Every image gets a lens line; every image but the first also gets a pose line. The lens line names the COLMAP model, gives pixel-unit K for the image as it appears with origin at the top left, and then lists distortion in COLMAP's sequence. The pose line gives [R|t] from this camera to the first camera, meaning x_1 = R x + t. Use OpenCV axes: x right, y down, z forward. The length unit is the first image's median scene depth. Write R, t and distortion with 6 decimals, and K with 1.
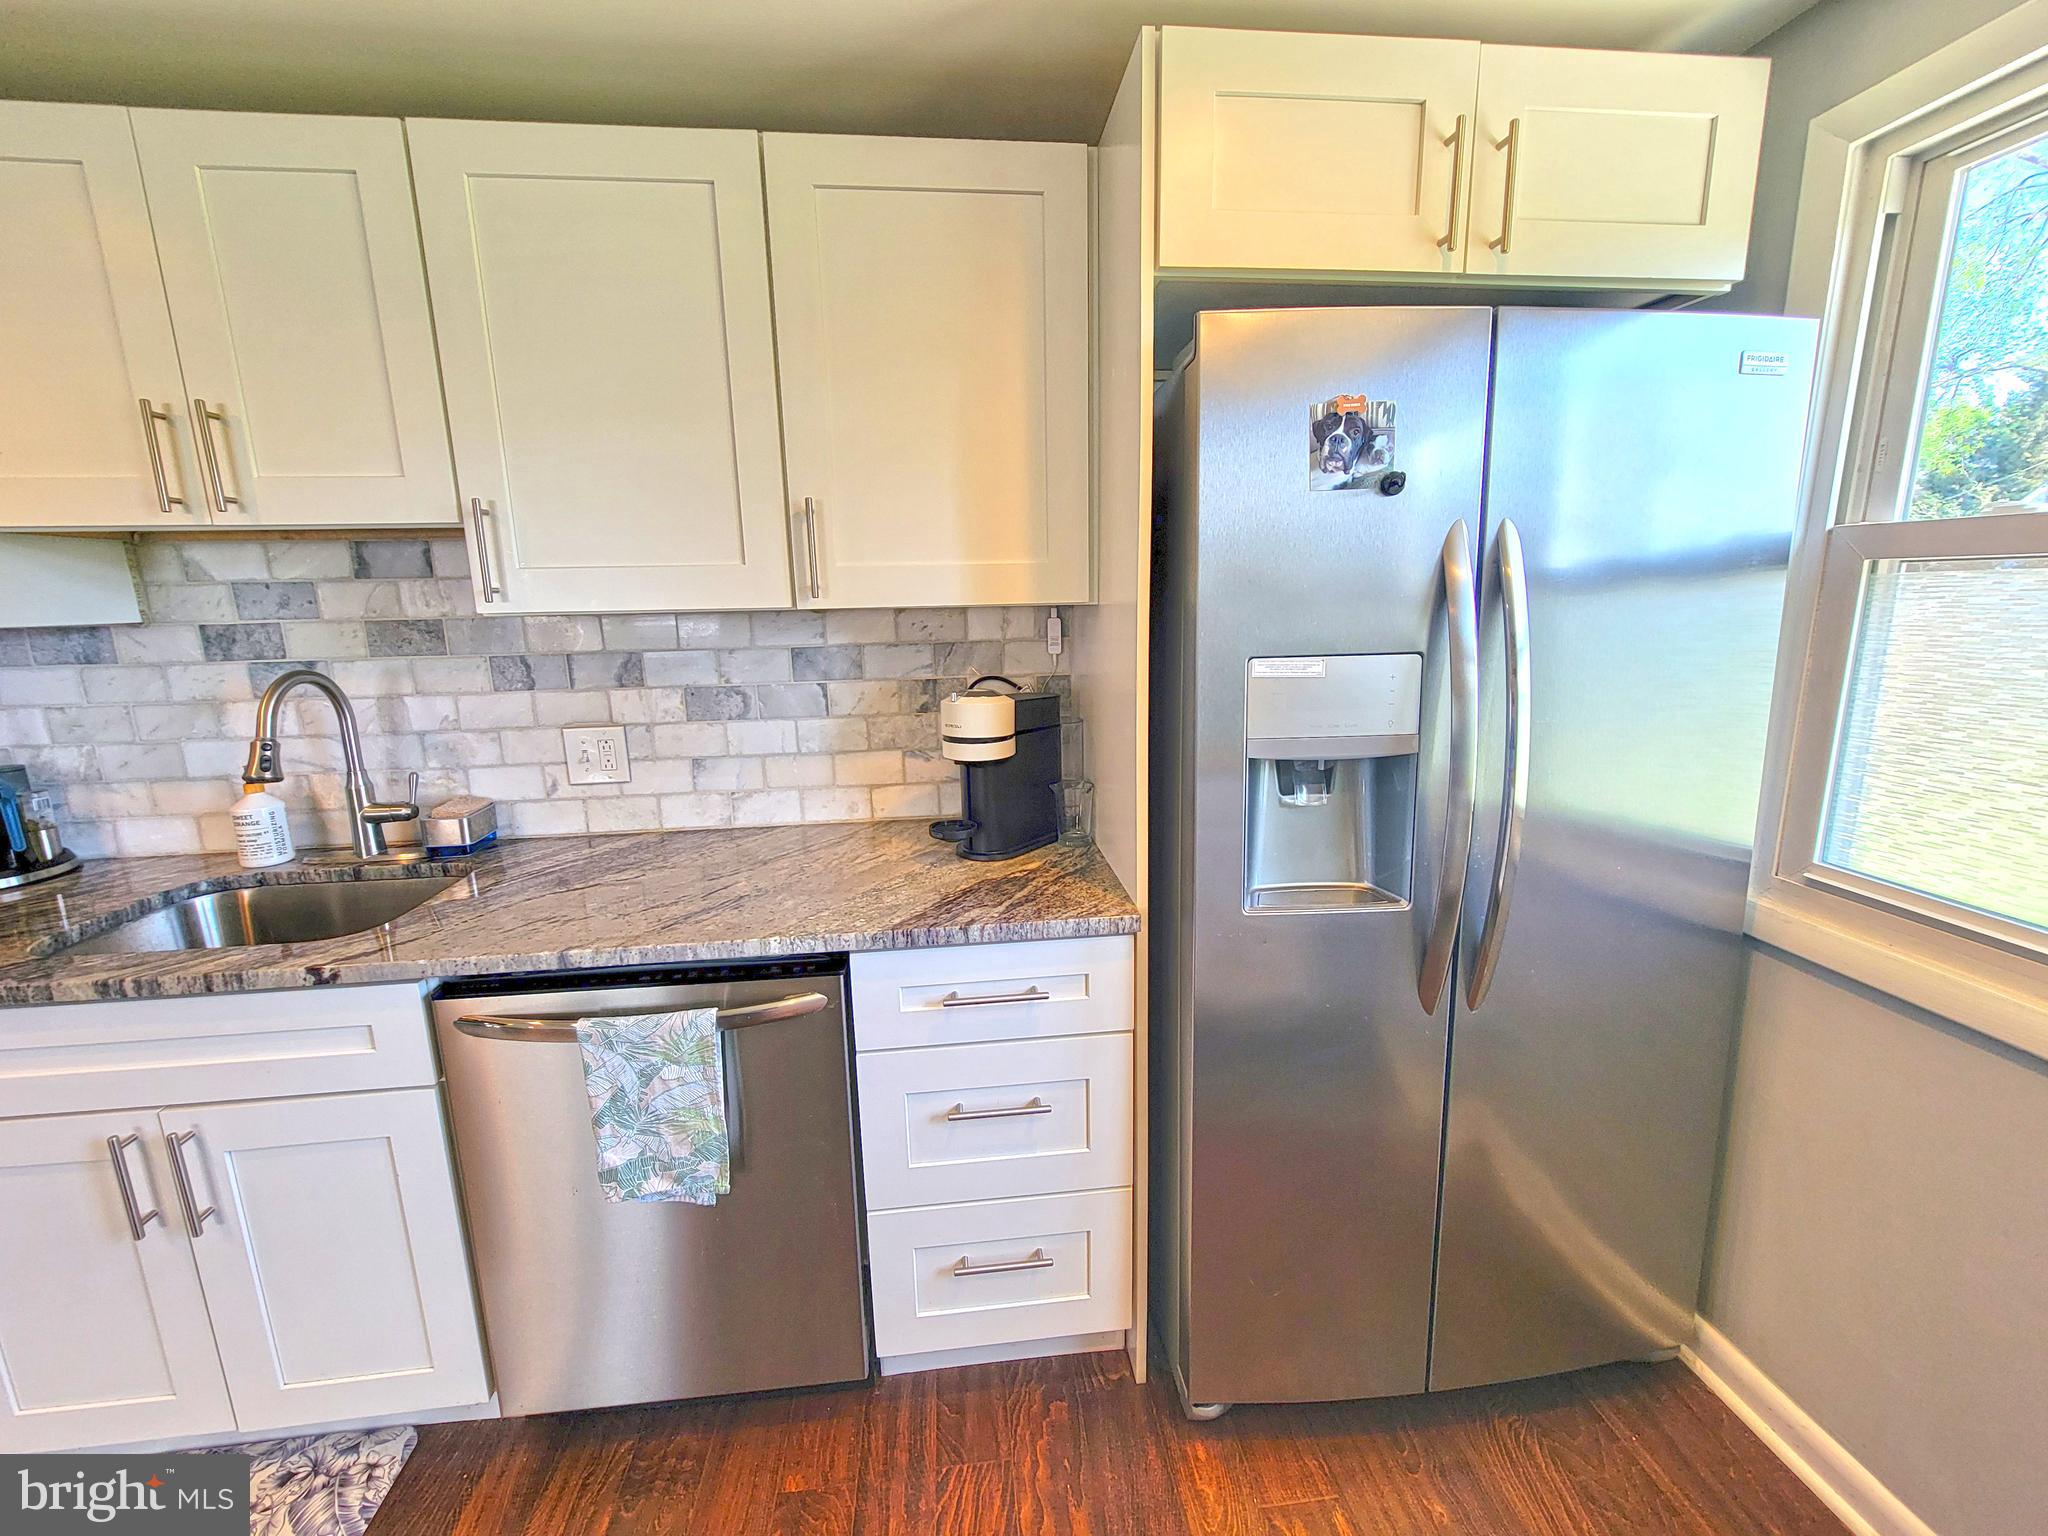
lens RADIAL K [[839.0, 0, 1031.6], [0, 839.0, 753.4], [0, 0, 1]] dist [-0.004219, 0.000651]
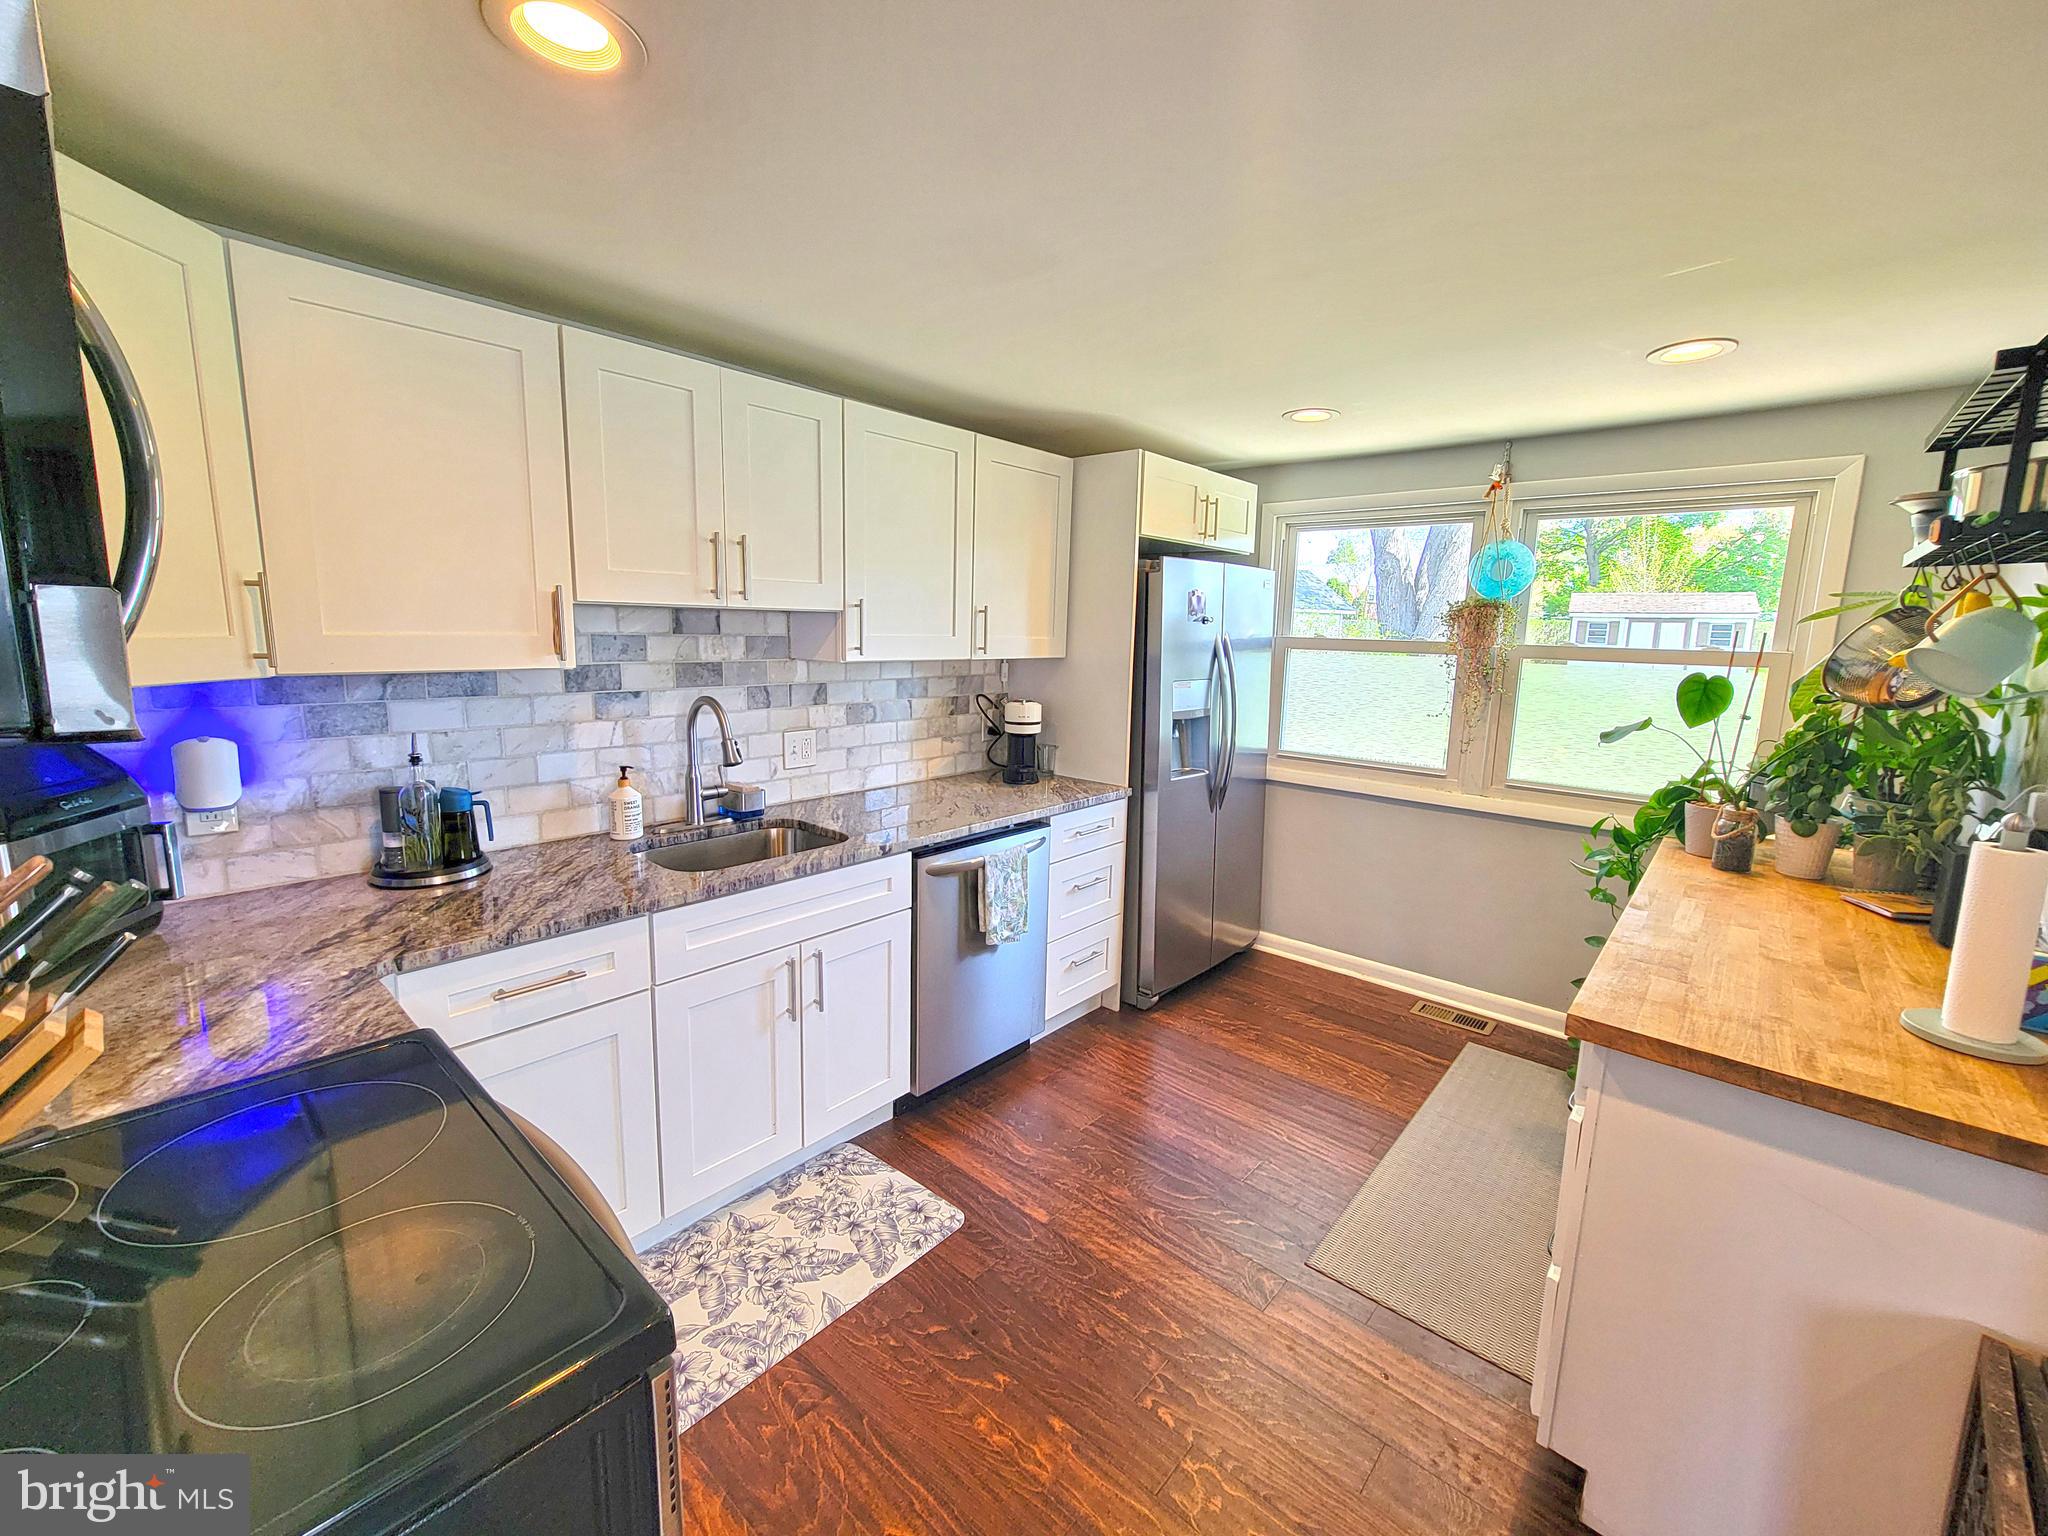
lens RADIAL K [[839.0, 0, 1025.9], [0, 839.0, 749.8], [0, 0, 1]] dist [-0.004219, 0.000651]
pose [[0.741665, -0.063357, 0.667771, -1.338607], [0.090228, 0.995905, -0.005723, 0.054136], [-0.664674, 0.064496, 0.744345, -0.472642]]
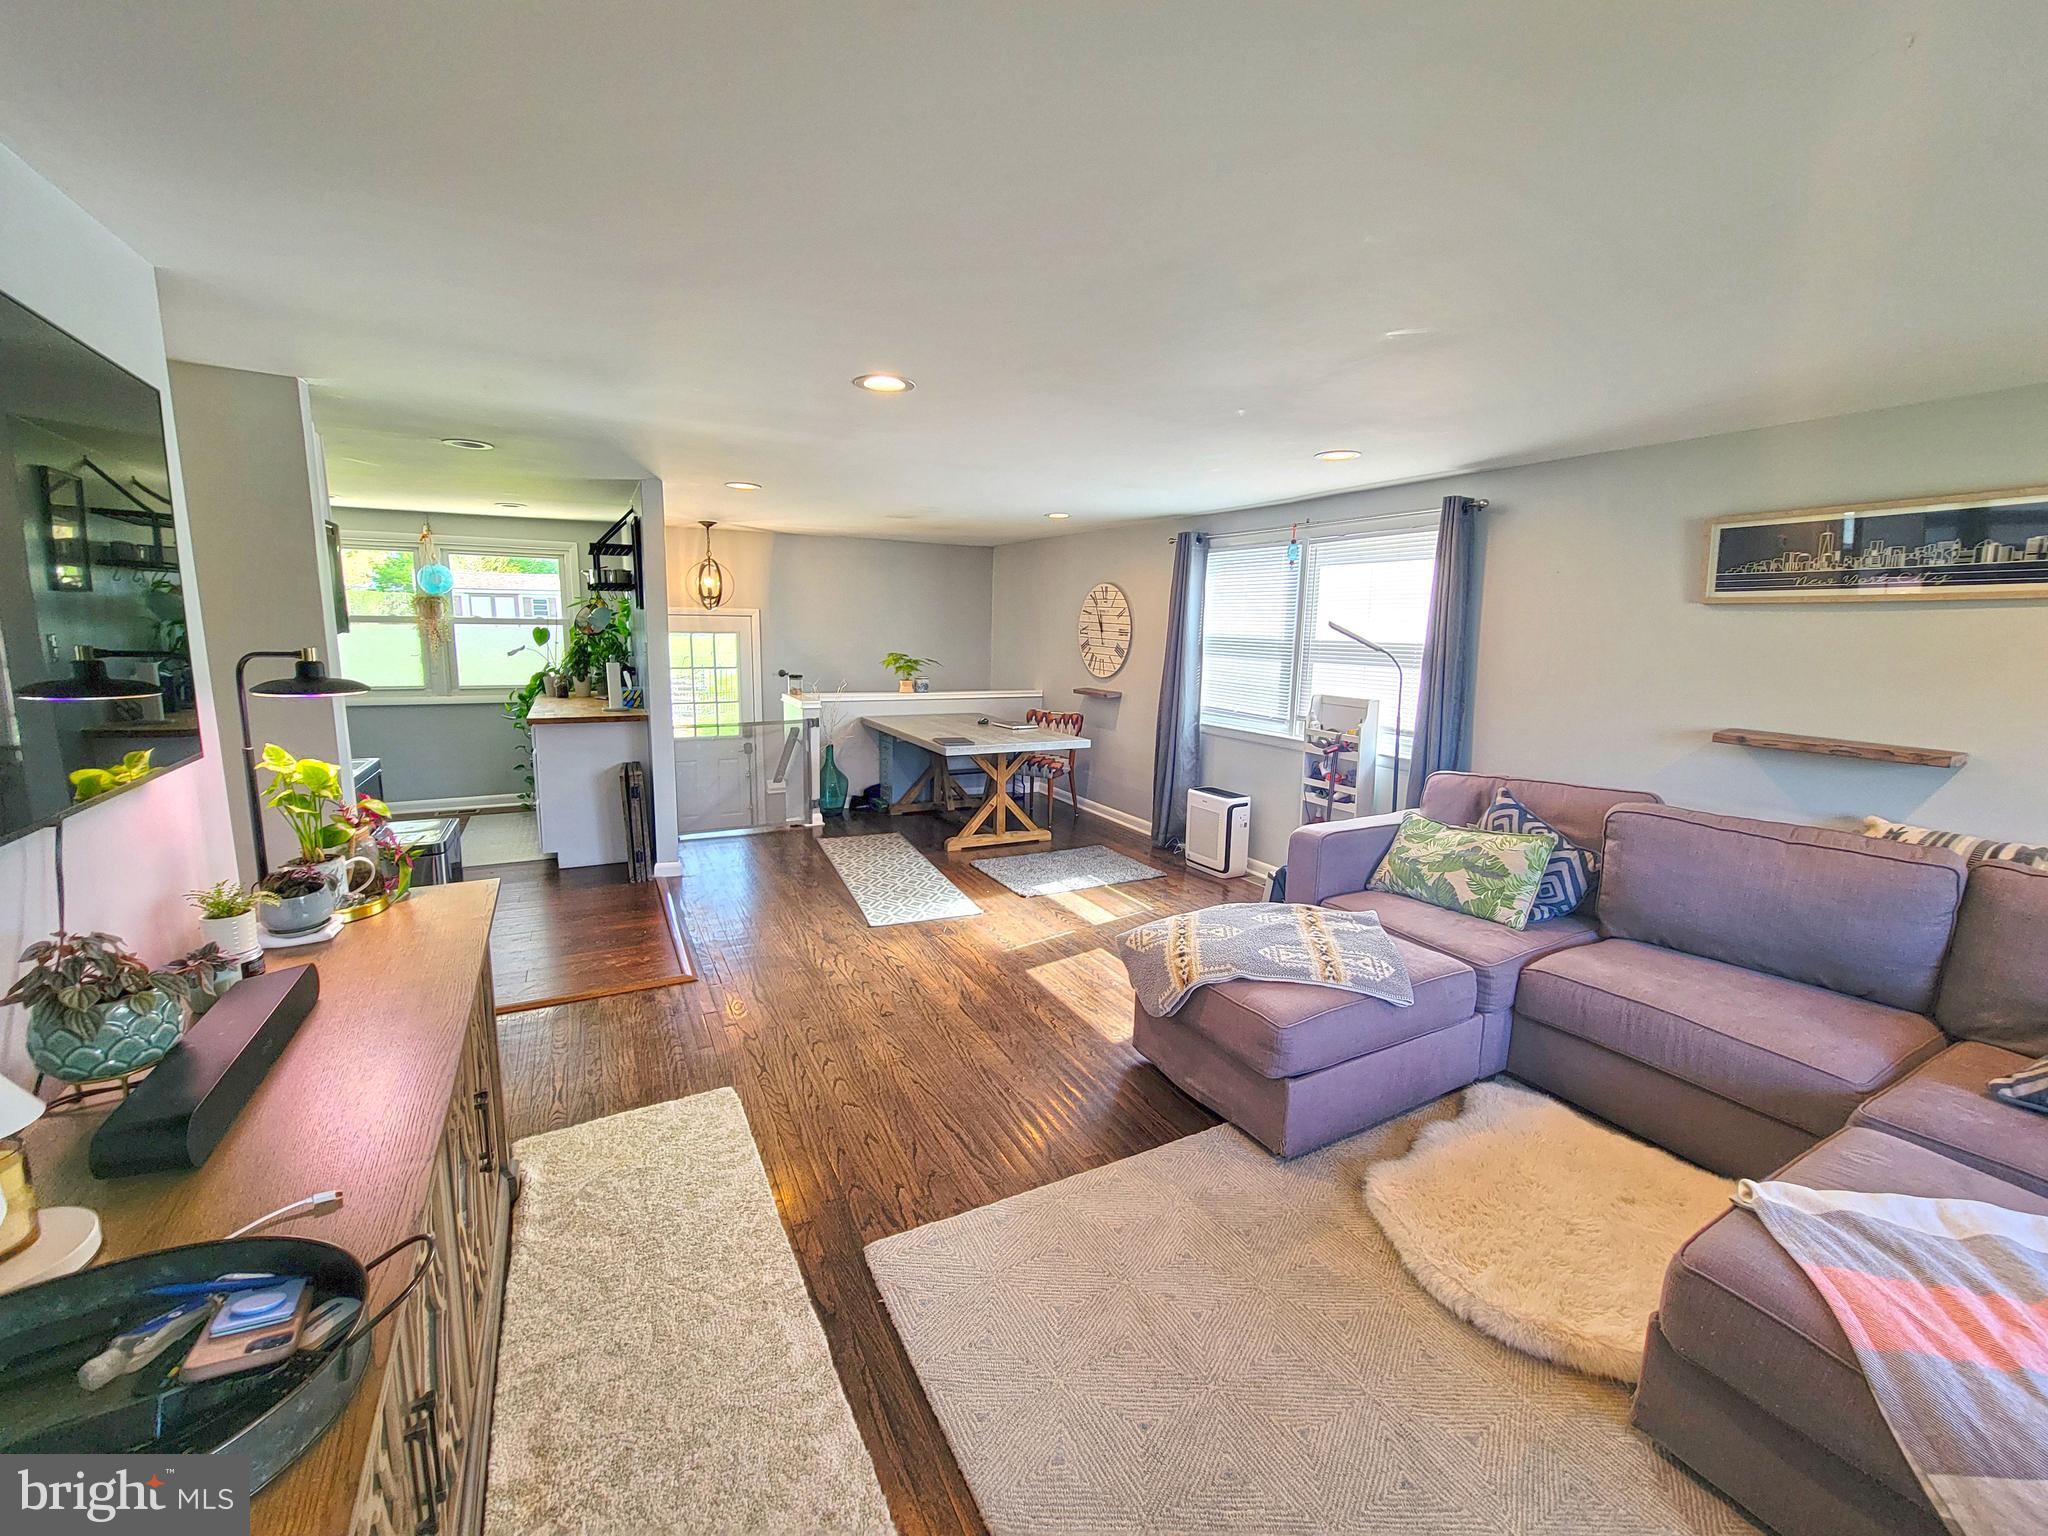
lens RADIAL K [[839.0, 0, 1028.2], [0, 839.0, 756.2], [0, 0, 1]] dist [-0.004219, 0.000651]
pose [[-0.366933, -0.138919, 0.919816, -5.450839], [0.165518, 0.963259, 0.211508, 0.202463], [-0.915404, 0.229855, -0.330458, -1.037618]]
